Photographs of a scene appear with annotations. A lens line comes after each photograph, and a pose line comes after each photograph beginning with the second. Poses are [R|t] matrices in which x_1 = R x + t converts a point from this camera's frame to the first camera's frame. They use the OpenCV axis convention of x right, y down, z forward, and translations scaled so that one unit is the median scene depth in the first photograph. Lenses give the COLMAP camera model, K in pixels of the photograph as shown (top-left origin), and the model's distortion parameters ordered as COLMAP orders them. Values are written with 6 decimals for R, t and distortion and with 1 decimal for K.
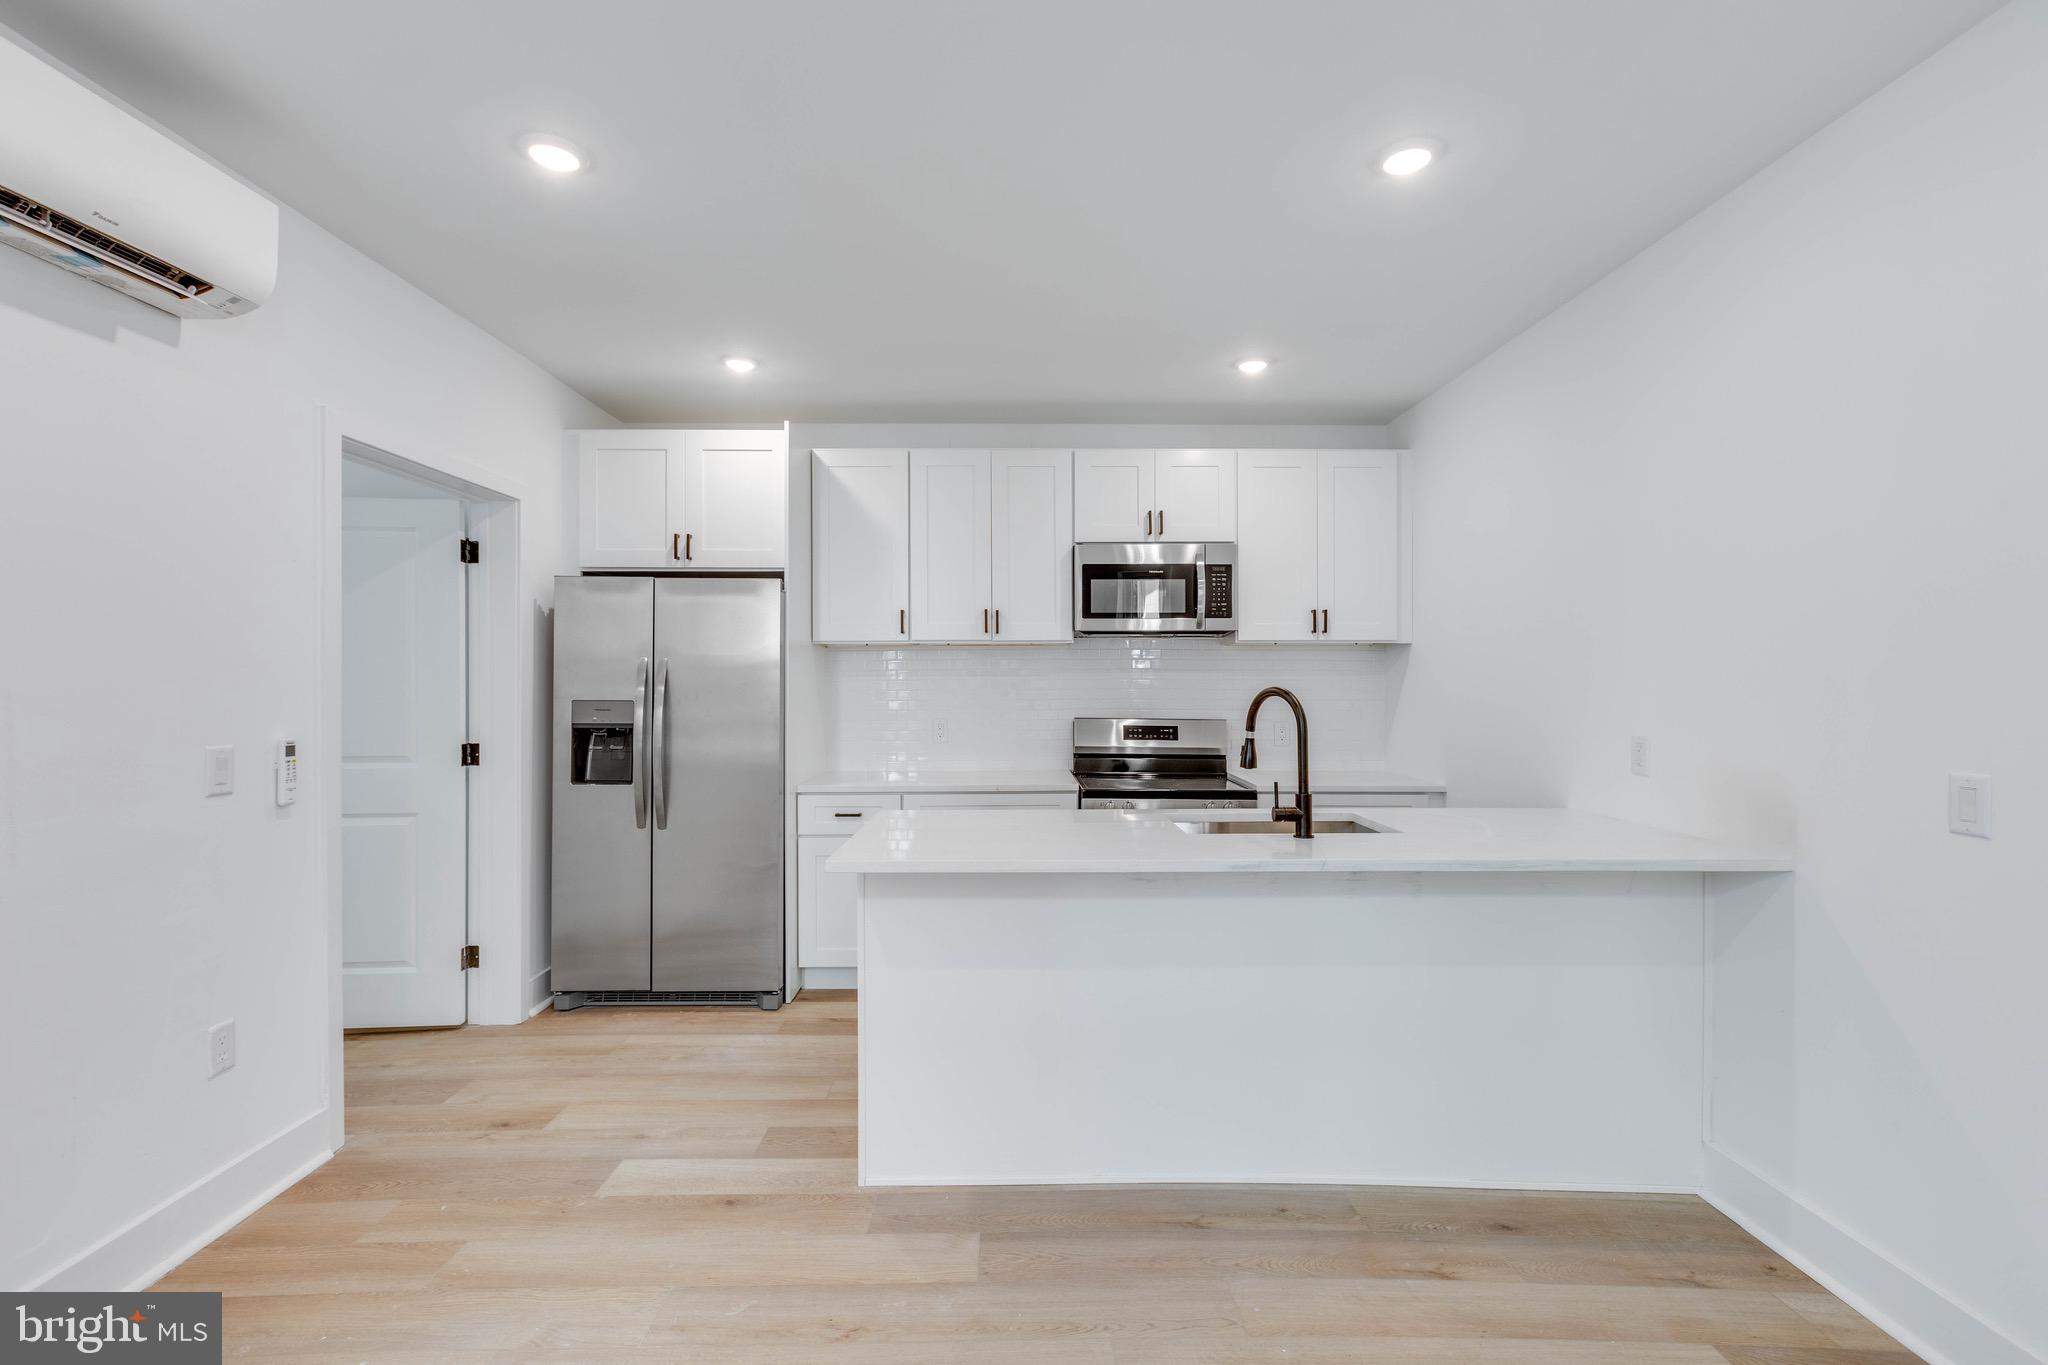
lens RADIAL K [[906.1, 0, 1028.5], [0, 906.1, 677.6], [0, 0, 1]] dist [0.000079, 0.000013]
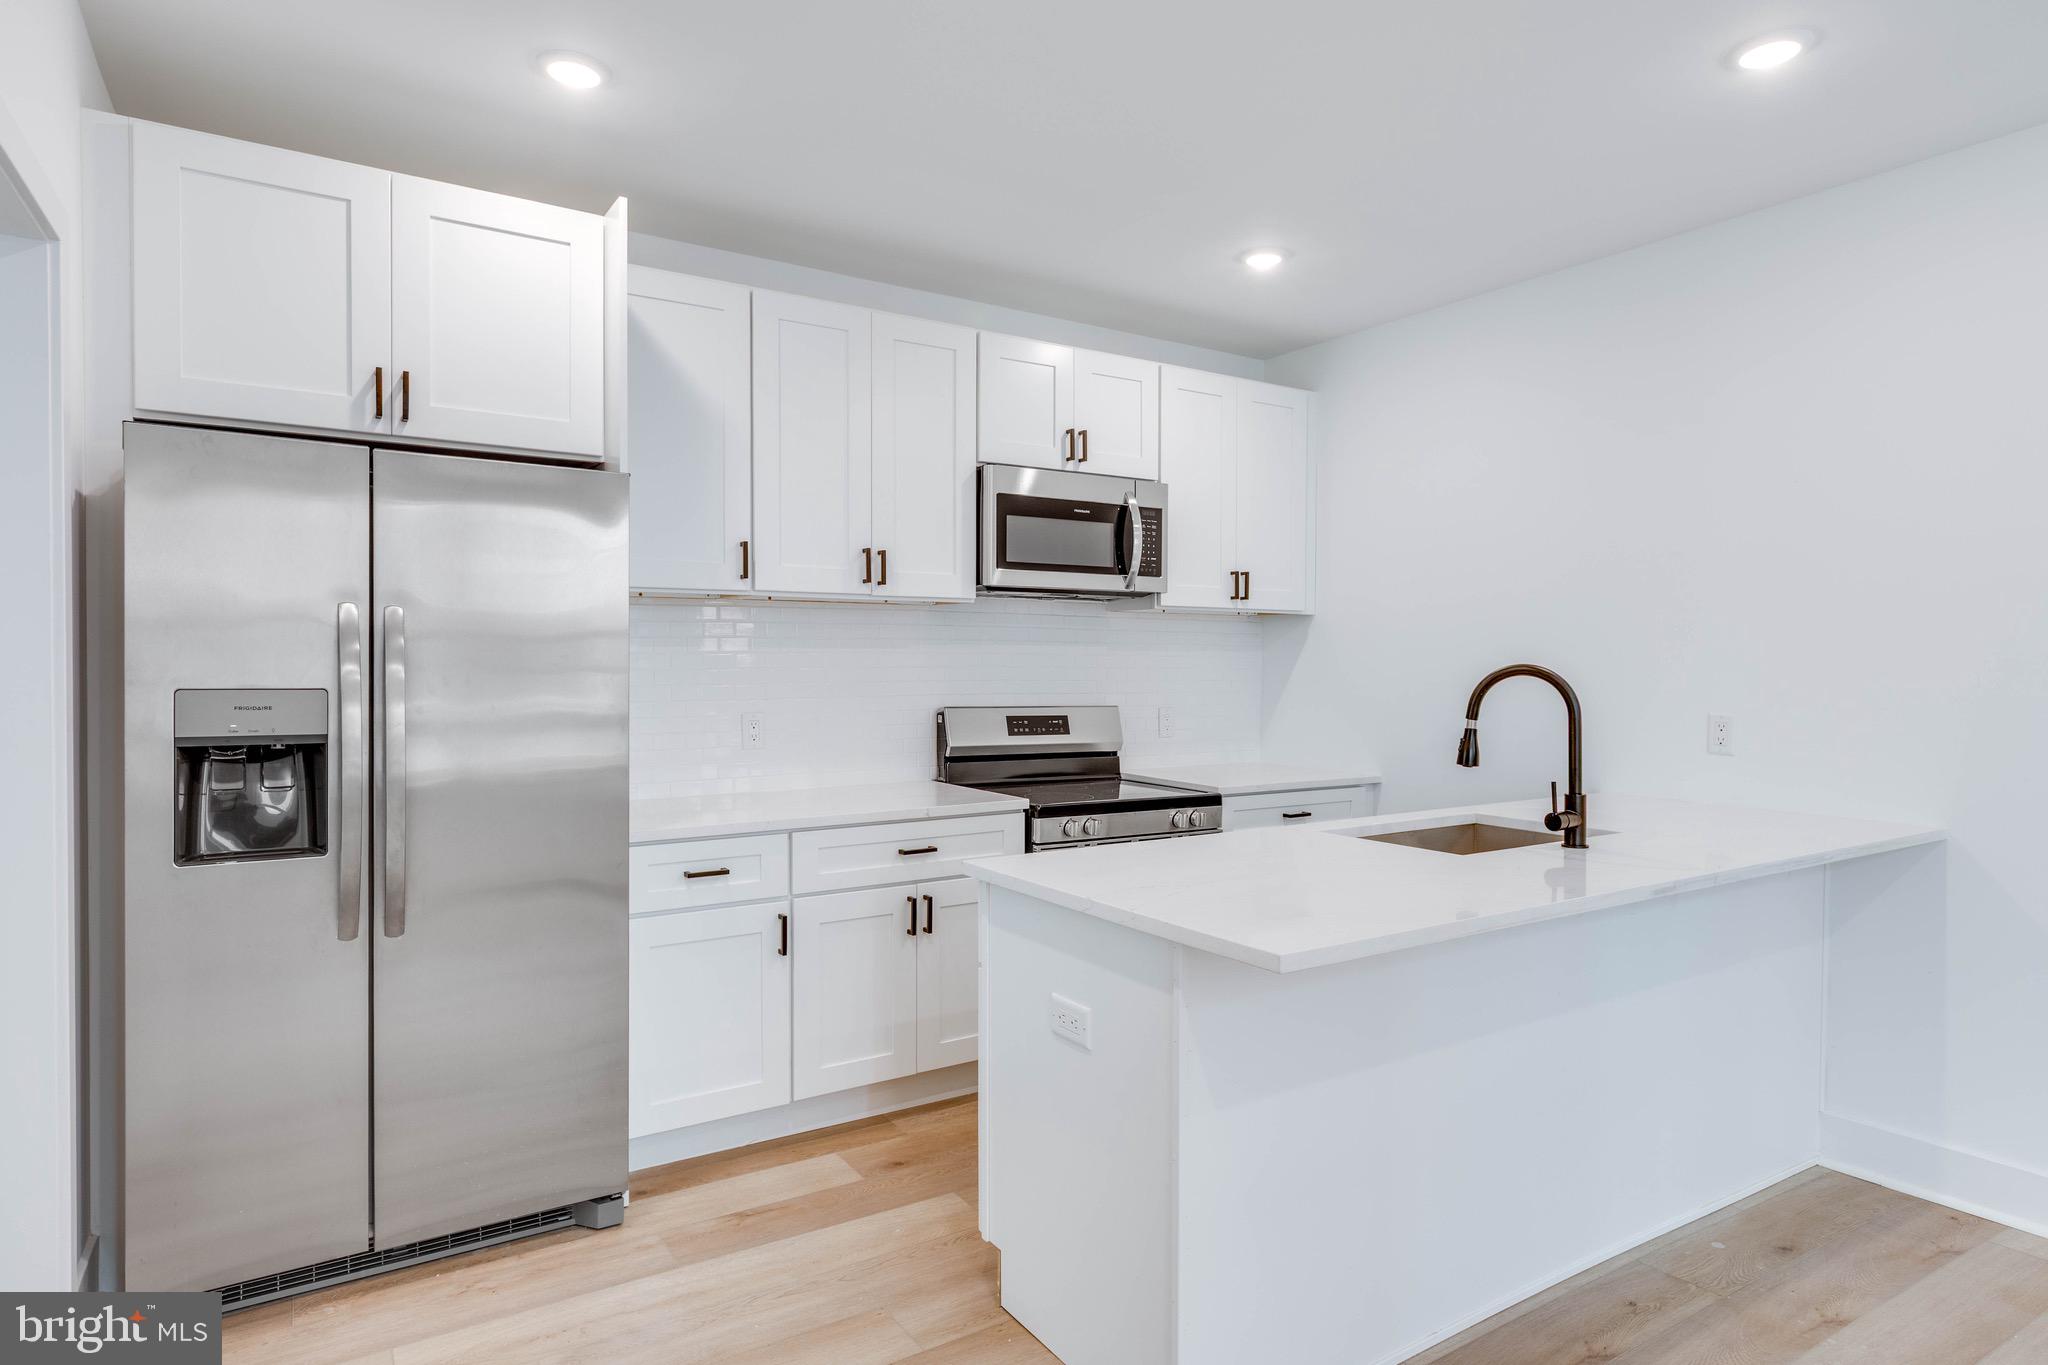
lens RADIAL K [[1110.0, 0, 1021.9], [0, 1110.0, 669.9], [0, 0, 1]] dist [0.000286, -0.000437]
pose [[0.848072, 0.000163, 0.529880, -0.416143], [-0.007879, 0.999893, 0.012304, 0.004281], [-0.529822, -0.014610, 0.847983, 0.260766]]
